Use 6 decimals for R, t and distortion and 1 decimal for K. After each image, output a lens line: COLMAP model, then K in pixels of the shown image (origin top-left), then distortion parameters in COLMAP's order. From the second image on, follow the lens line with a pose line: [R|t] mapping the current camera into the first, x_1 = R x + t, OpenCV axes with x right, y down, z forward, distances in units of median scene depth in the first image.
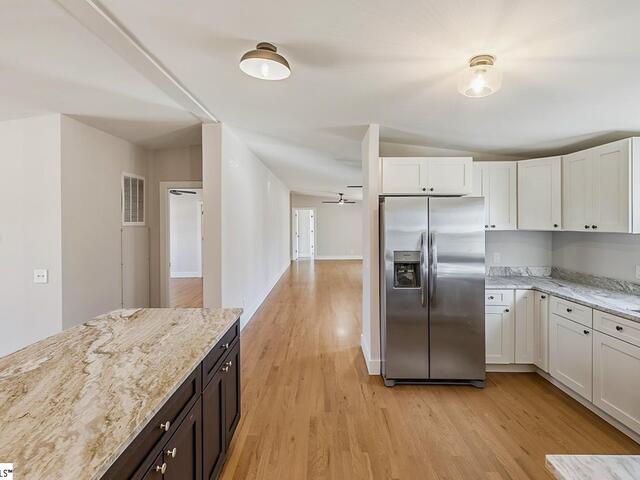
lens RADIAL K [[313.7, 0, 313.6], [0, 313.7, 224.0], [0, 0, 1]] dist [-0.000746, -0.000770]
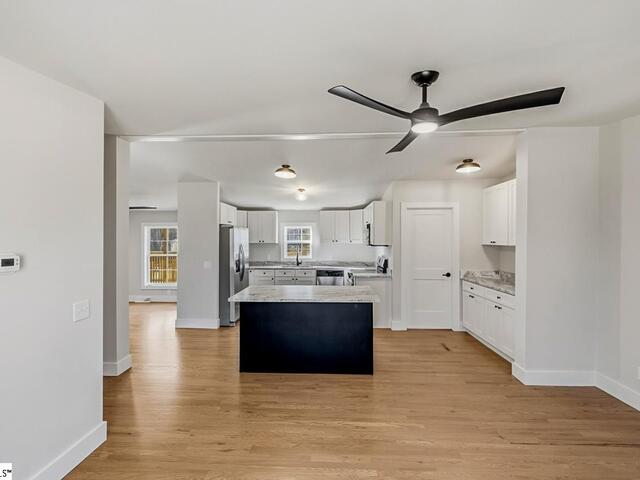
lens RADIAL K [[303.7, 0, 316.8], [0, 303.7, 240.1], [0, 0, 1]] dist [-0.001674, -0.000289]
pose [[0.040210, 0.000087, 0.999191, -2.303254], [0.006236, 0.999981, -0.000338, 0.004480], [-0.999172, 0.006244, 0.040209, 0.635036]]
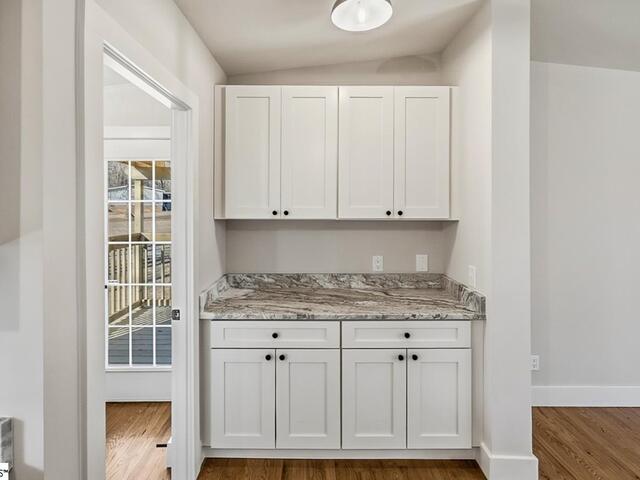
lens RADIAL K [[328.9, 0, 311.0], [0, 328.9, 205.4], [0, 0, 1]] dist [-0.004717, -0.000342]
pose [[-0.999914, 0.002304, -0.012919, -0.060126], [0.002312, 0.999997, -0.000641, 0.006056], [0.012918, -0.000671, -0.999916, 0.497888]]
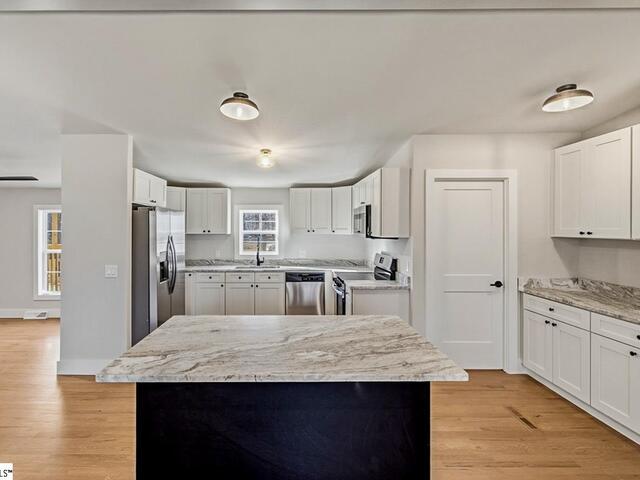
lens RADIAL K [[320.8, 0, 290.9], [0, 320.8, 230.6], [0, 0, 1]] dist [-0.001027, -0.000549]
pose [[-0.006828, -0.001639, 0.999975, -1.411300], [0.005626, 0.999983, 0.001677, 0.006732], [-0.999961, 0.005638, -0.006819, 0.750373]]
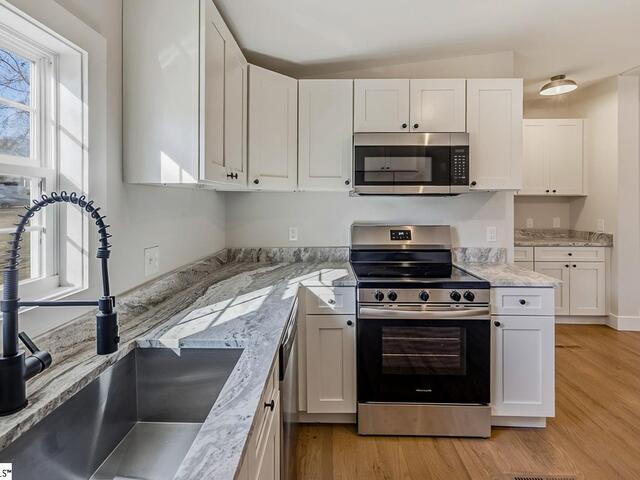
lens RADIAL K [[328.9, 0, 311.0], [0, 328.9, 205.4], [0, 0, 1]] dist [-0.004717, -0.000342]
pose [[-0.999456, 0.003894, 0.032755, 0.986368], [0.004446, 0.999850, 0.016769, 0.075547], [-0.032685, 0.016905, -0.999323, 1.367603]]
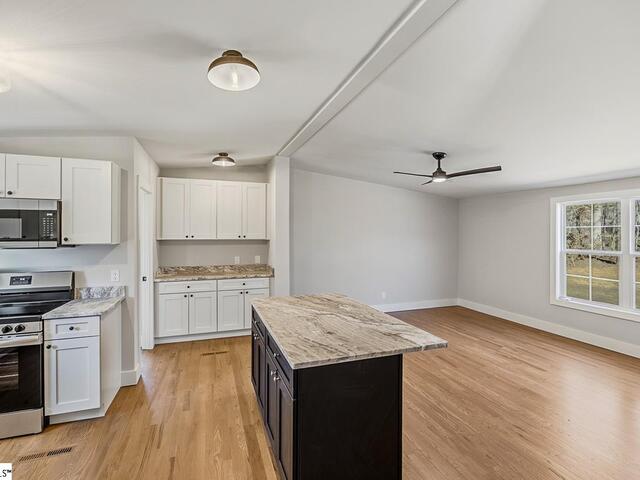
lens RADIAL K [[314.6, 0, 315.2], [0, 314.6, 234.3], [0, 0, 1]] dist [-0.001135, -0.000399]
pose [[-0.939868, 0.002996, -0.341525, -0.051061], [-0.000430, 0.999950, 0.009956, -0.010703], [0.341538, 0.009504, -0.939820, 1.891658]]
